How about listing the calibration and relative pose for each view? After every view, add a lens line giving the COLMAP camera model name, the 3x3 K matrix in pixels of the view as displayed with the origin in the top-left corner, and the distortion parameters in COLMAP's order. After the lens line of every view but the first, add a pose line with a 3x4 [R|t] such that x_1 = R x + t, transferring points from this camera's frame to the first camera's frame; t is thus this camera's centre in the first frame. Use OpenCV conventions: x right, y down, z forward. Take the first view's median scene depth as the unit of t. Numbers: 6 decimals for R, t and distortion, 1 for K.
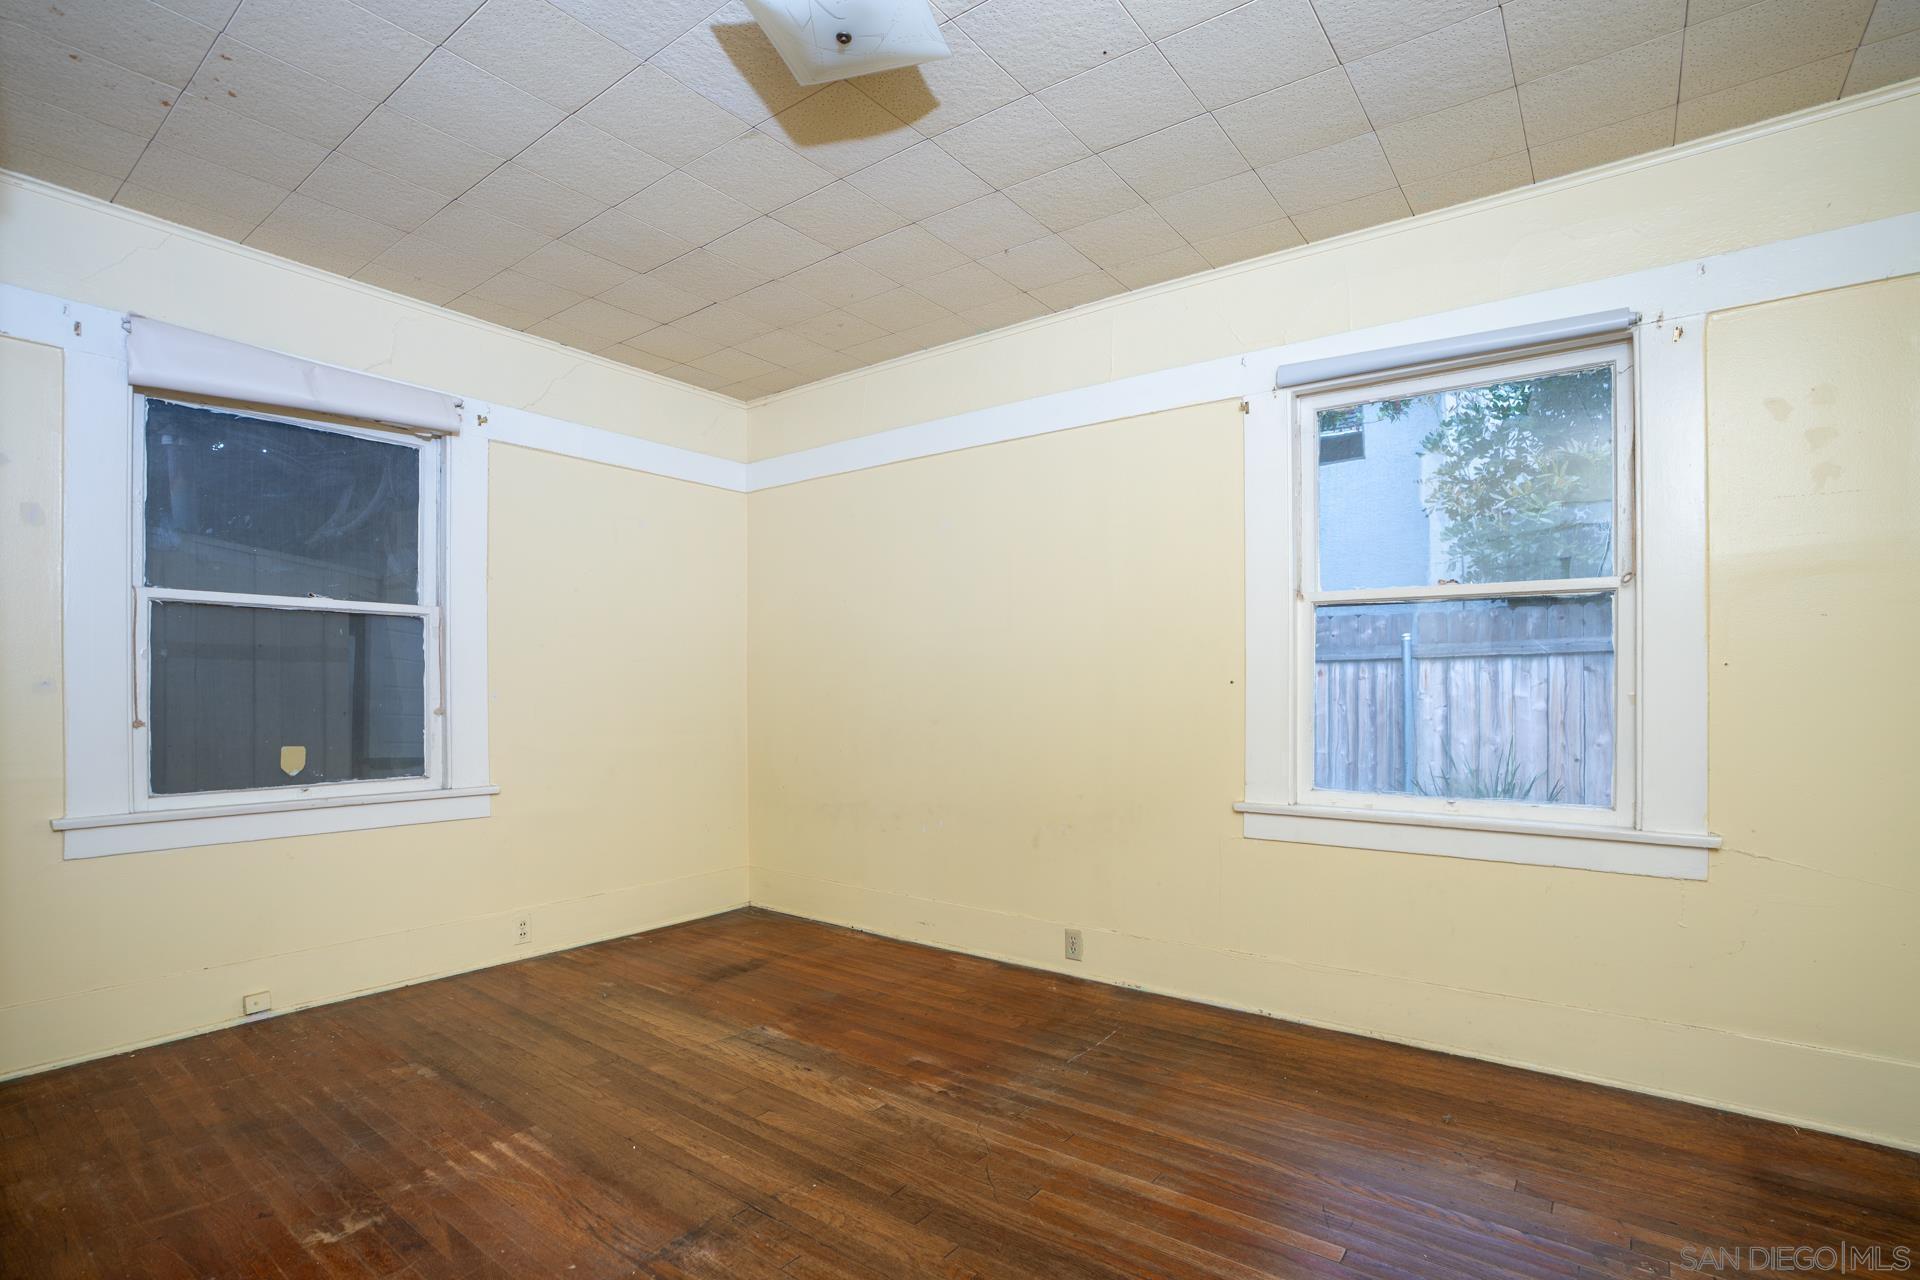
lens RADIAL K [[893.2, 0, 971.7], [0, 893.2, 664.5], [0, 0, 1]] dist [-0.002592, 0.000122]
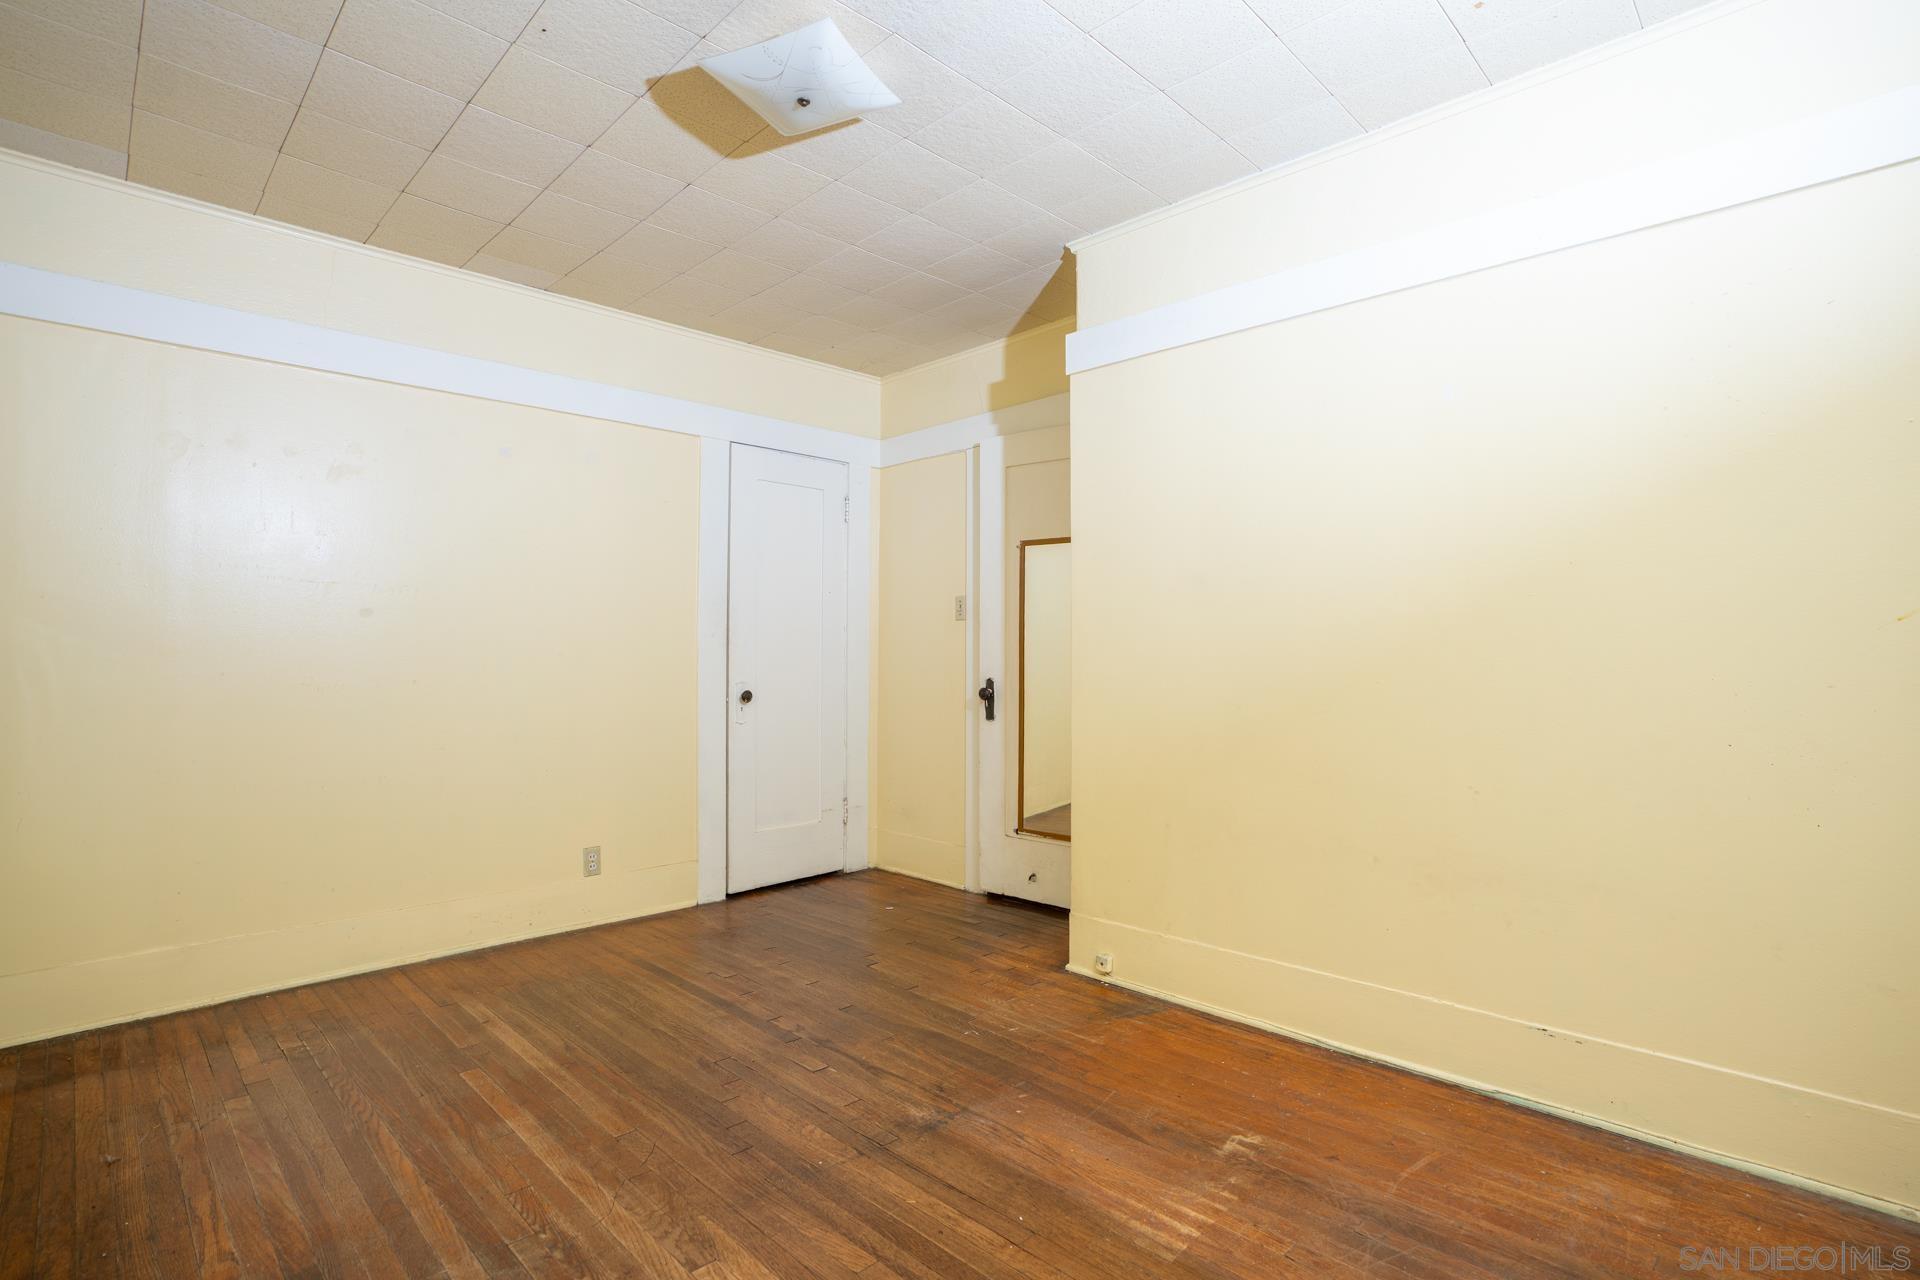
lens RADIAL K [[893.2, 0, 971.7], [0, 893.2, 664.5], [0, 0, 1]] dist [-0.002592, 0.000122]
pose [[-0.989978, 0.007037, 0.141043, -0.480071], [0.005832, 0.999943, -0.008956, 0.037538], [-0.141098, -0.008043, -0.989963, 1.936050]]
